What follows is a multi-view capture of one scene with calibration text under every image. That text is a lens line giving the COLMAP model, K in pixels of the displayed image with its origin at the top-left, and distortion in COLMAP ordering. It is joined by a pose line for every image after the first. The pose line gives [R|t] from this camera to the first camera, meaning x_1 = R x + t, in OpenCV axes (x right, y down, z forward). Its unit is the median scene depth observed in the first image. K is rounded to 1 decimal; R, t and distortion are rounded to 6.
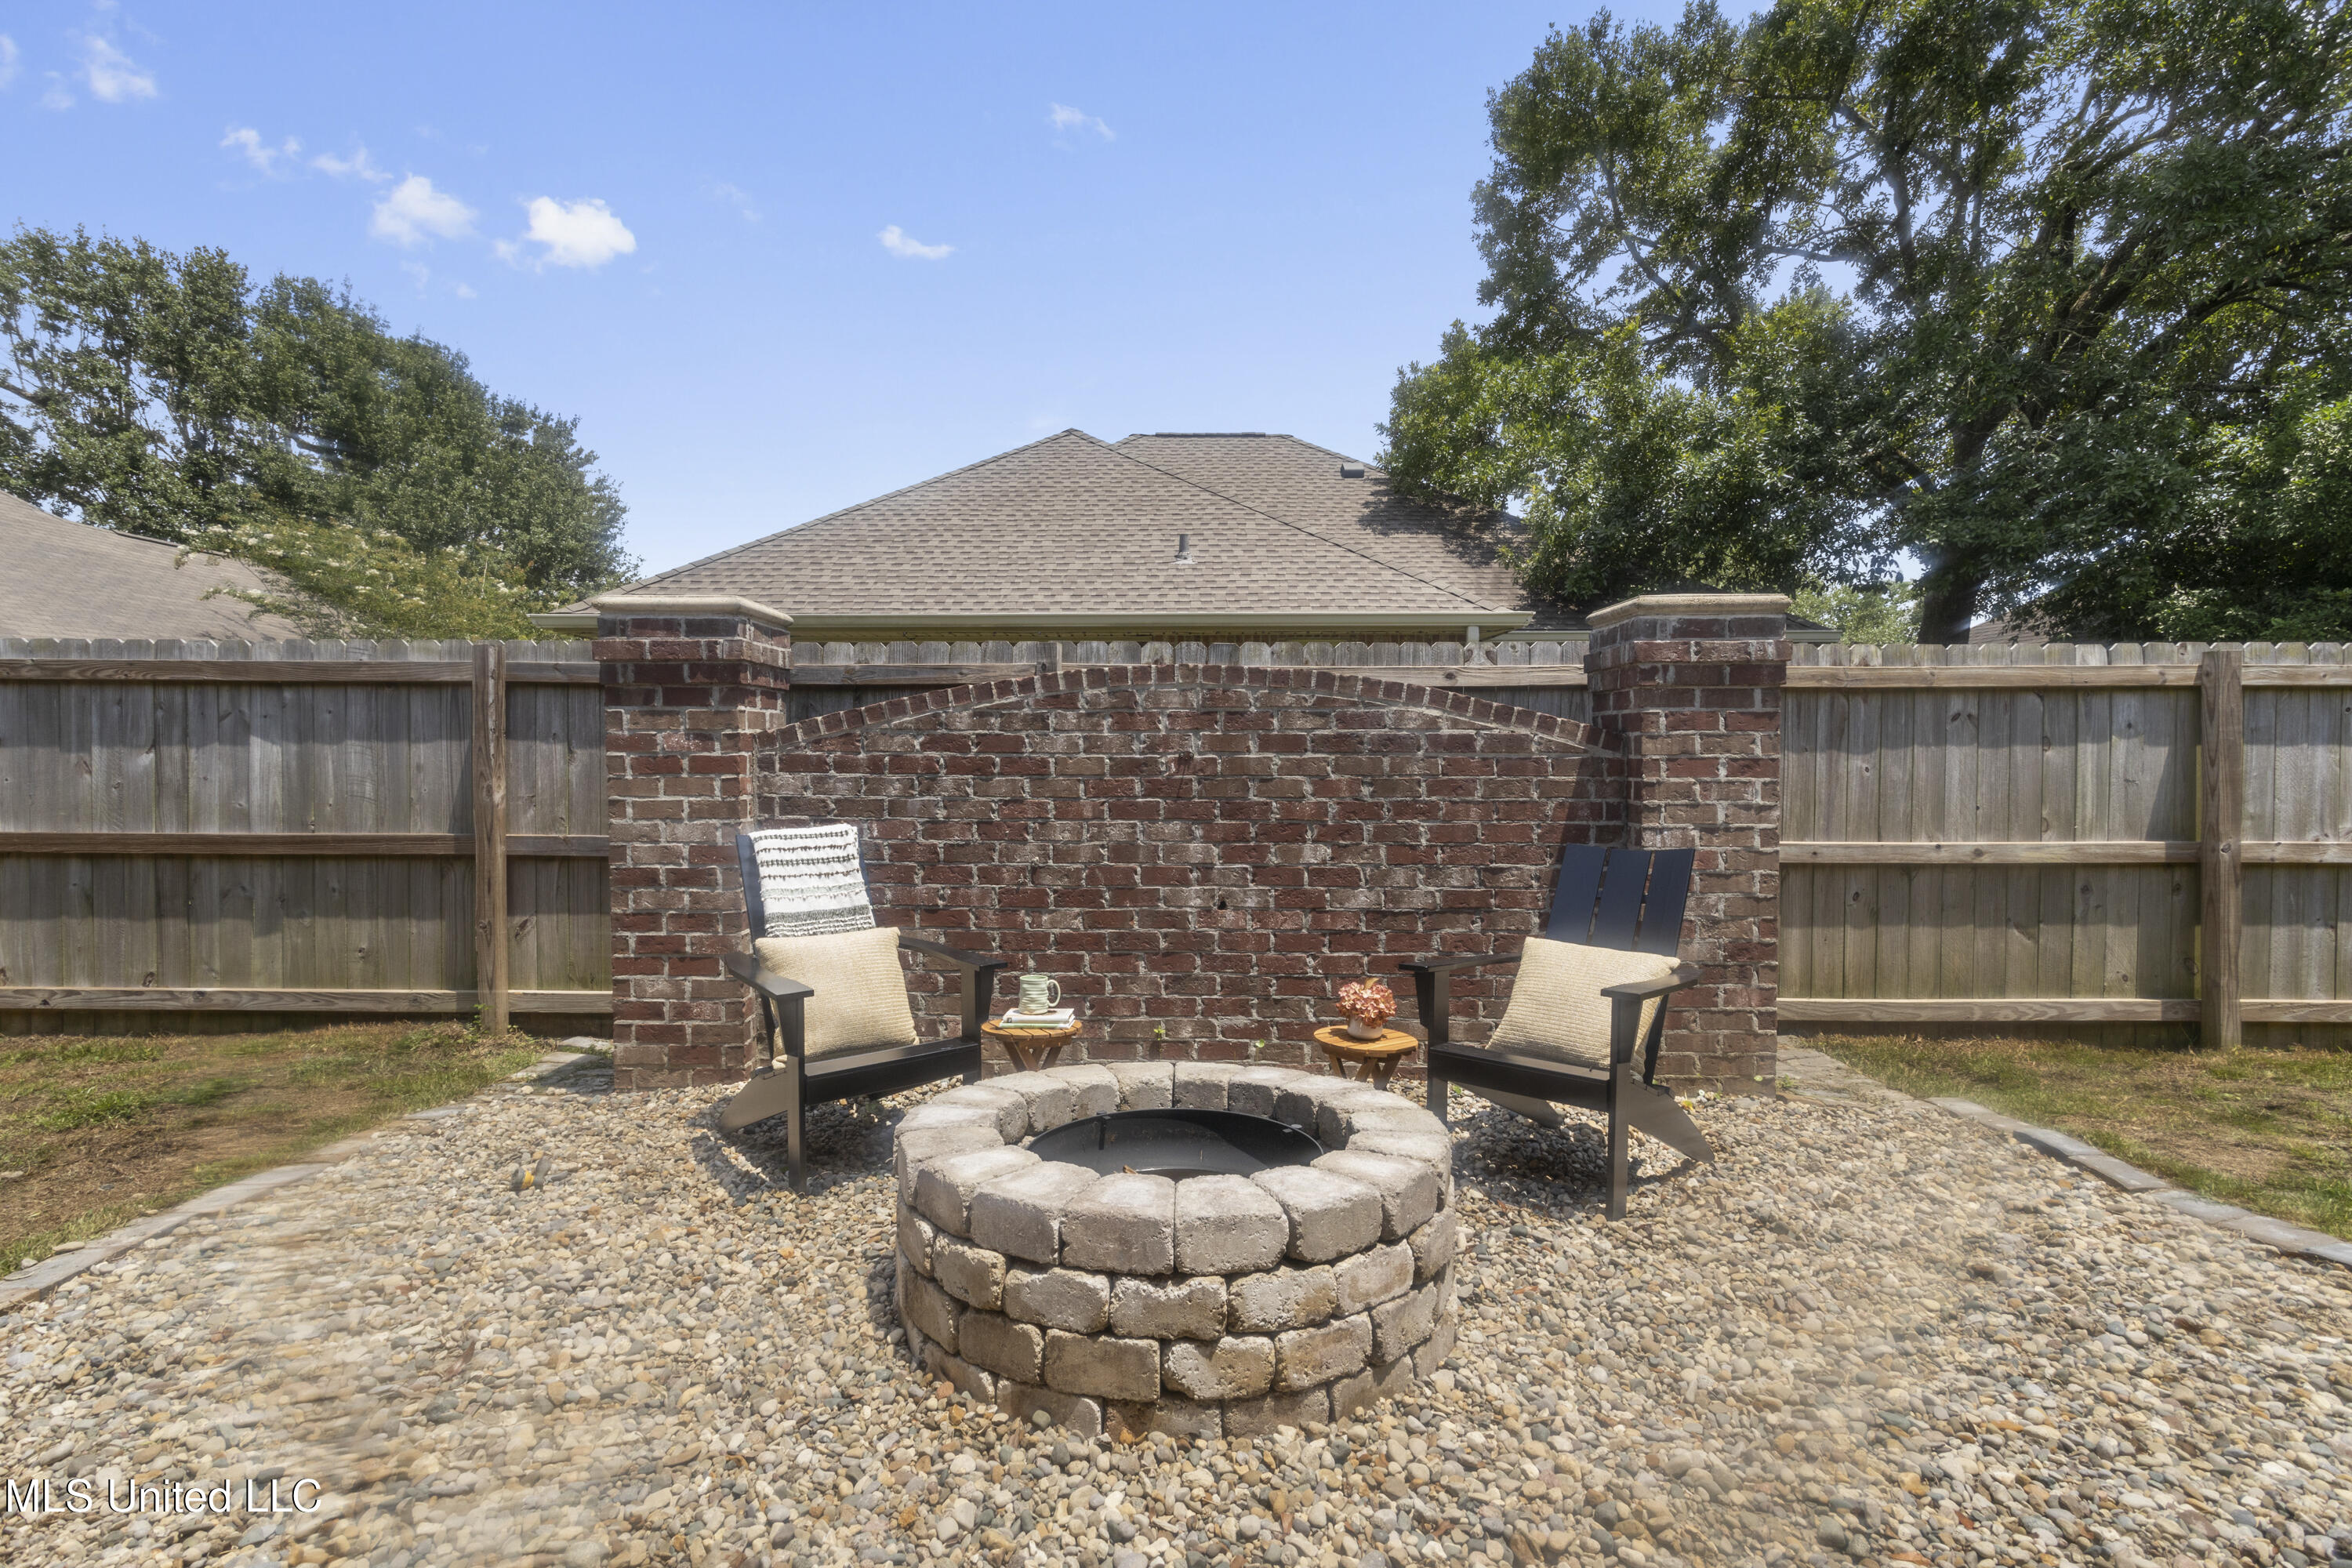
lens RADIAL K [[1110.7, 0, 1176.0], [0, 1110.7, 784.0], [0, 0, 1]] dist [-0.002990, -0.000707]
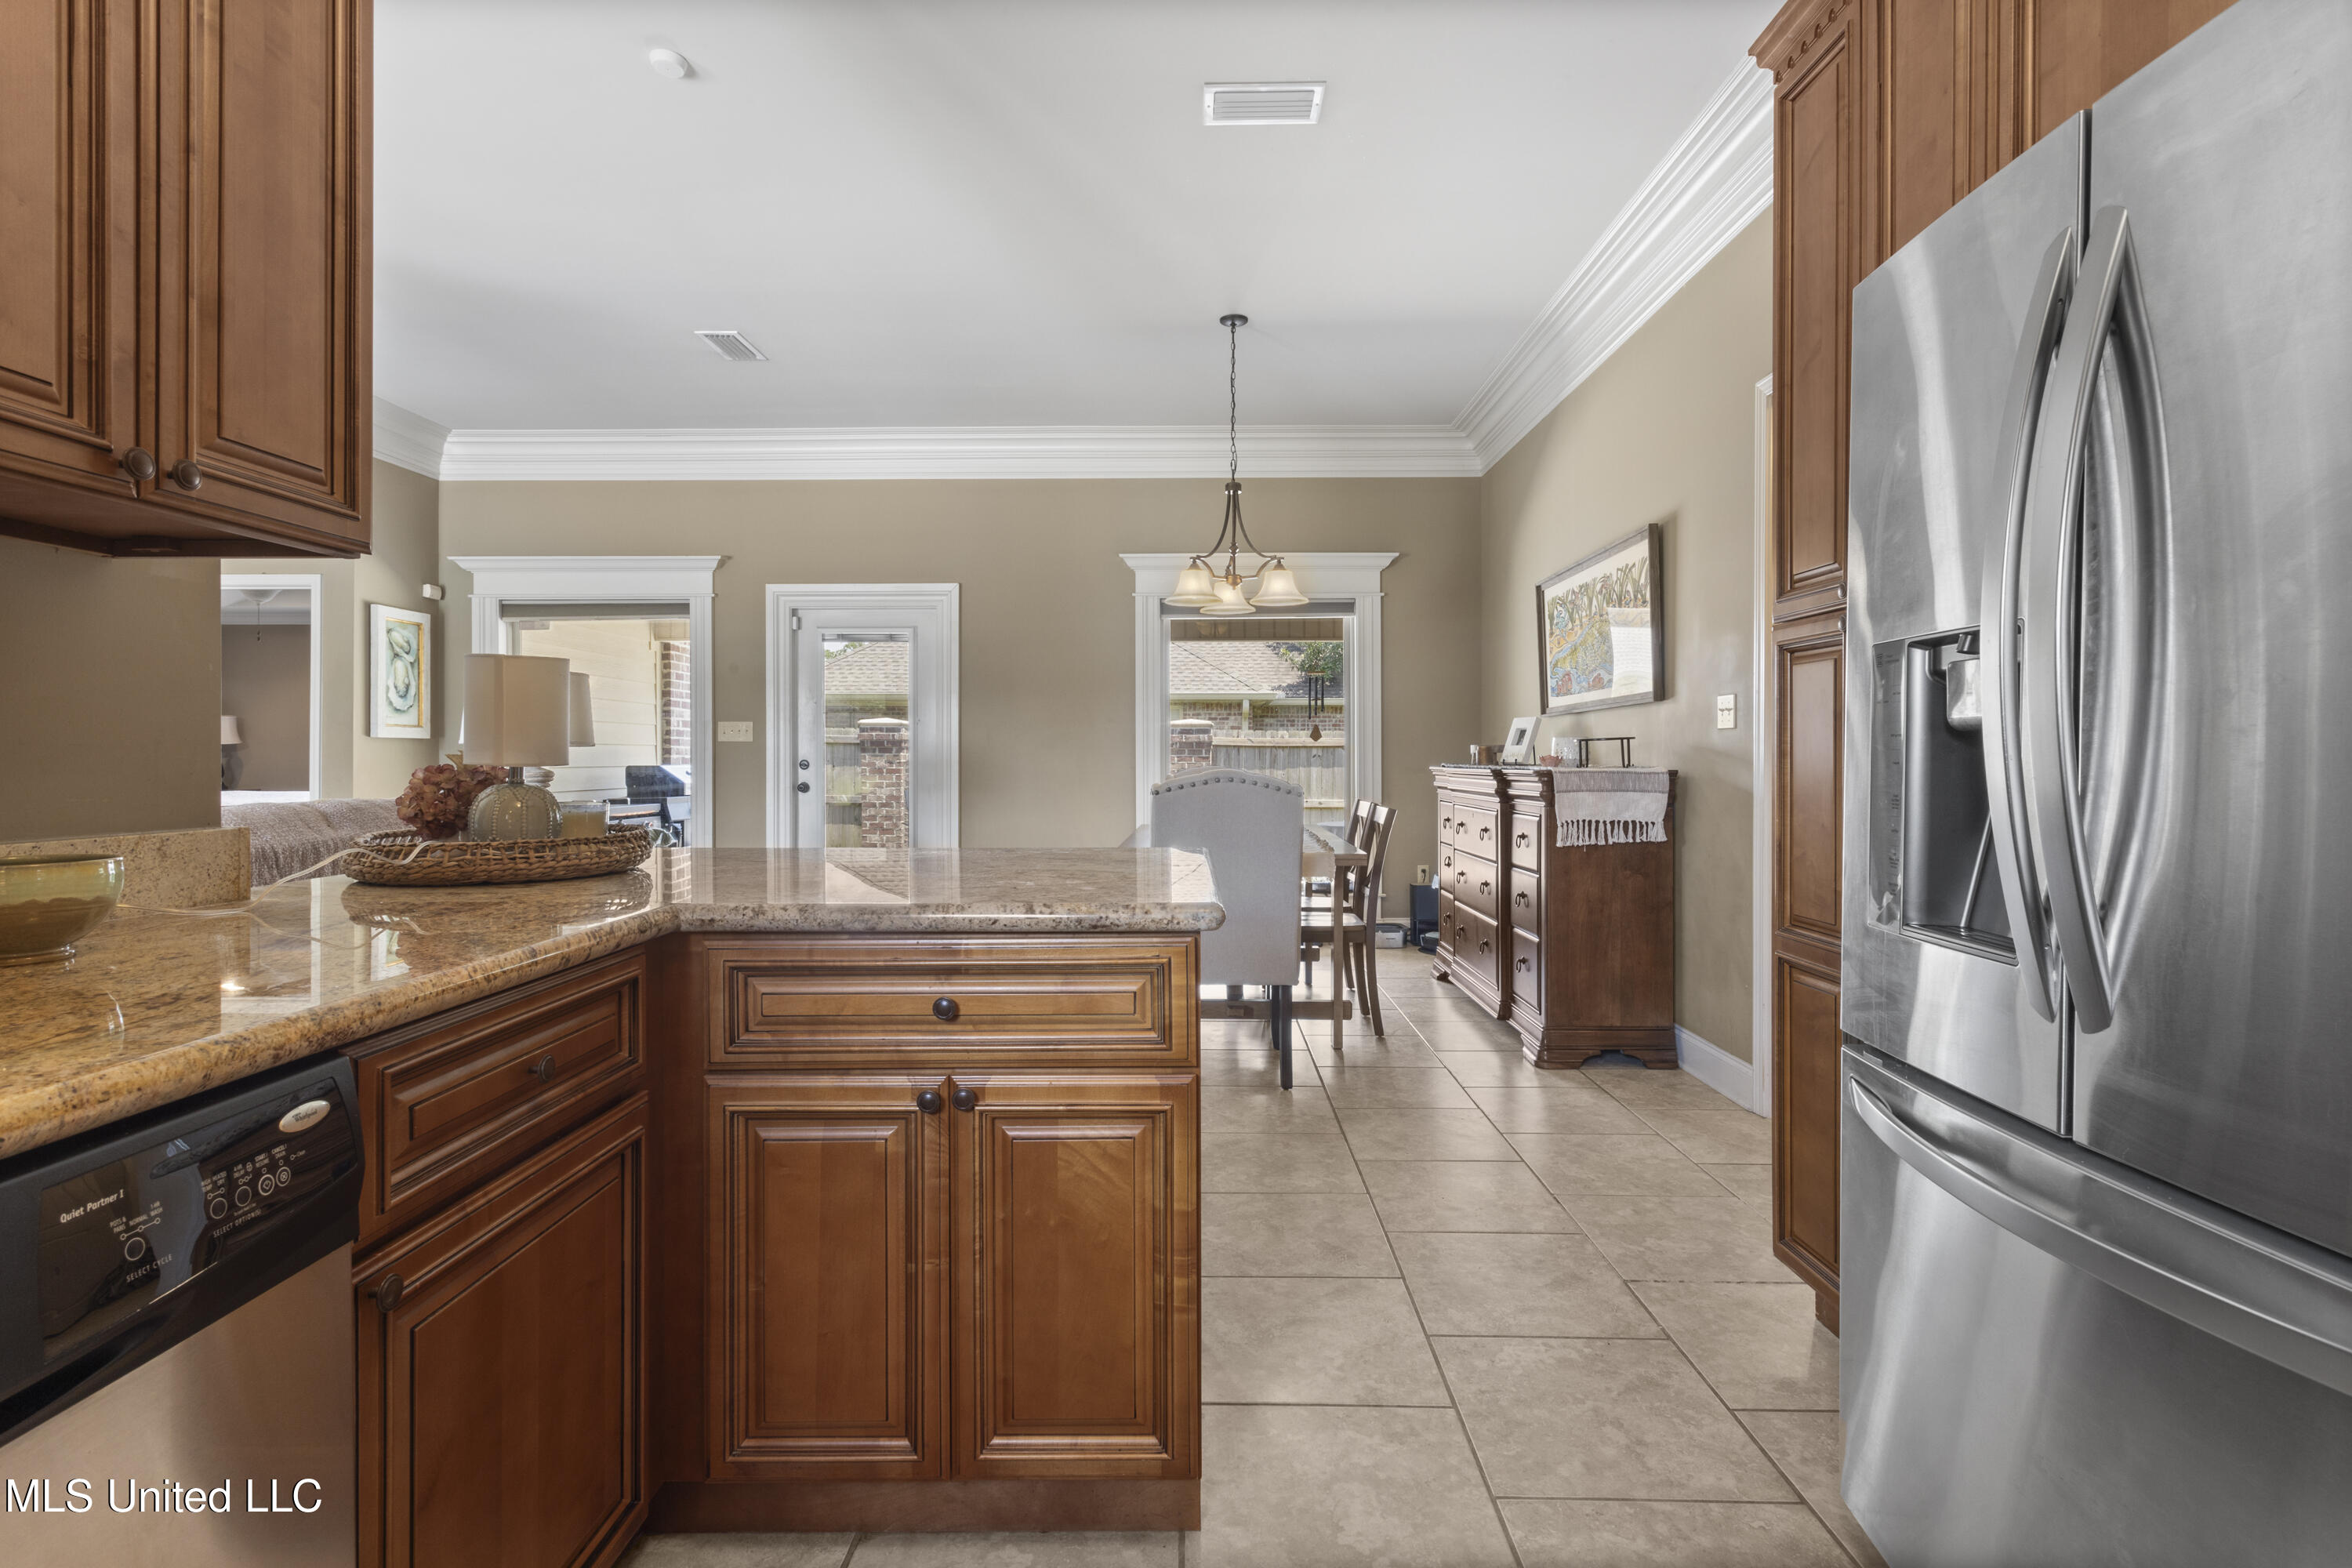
lens RADIAL K [[1110.7, 0, 1176.0], [0, 1110.7, 784.0], [0, 0, 1]] dist [-0.002990, -0.000707]
pose [[0.999799, 0.003059, 0.019838, 0.362132], [-0.002564, 0.999687, -0.024892, 0.101702], [-0.019908, 0.024836, 0.999493, -2.331047]]
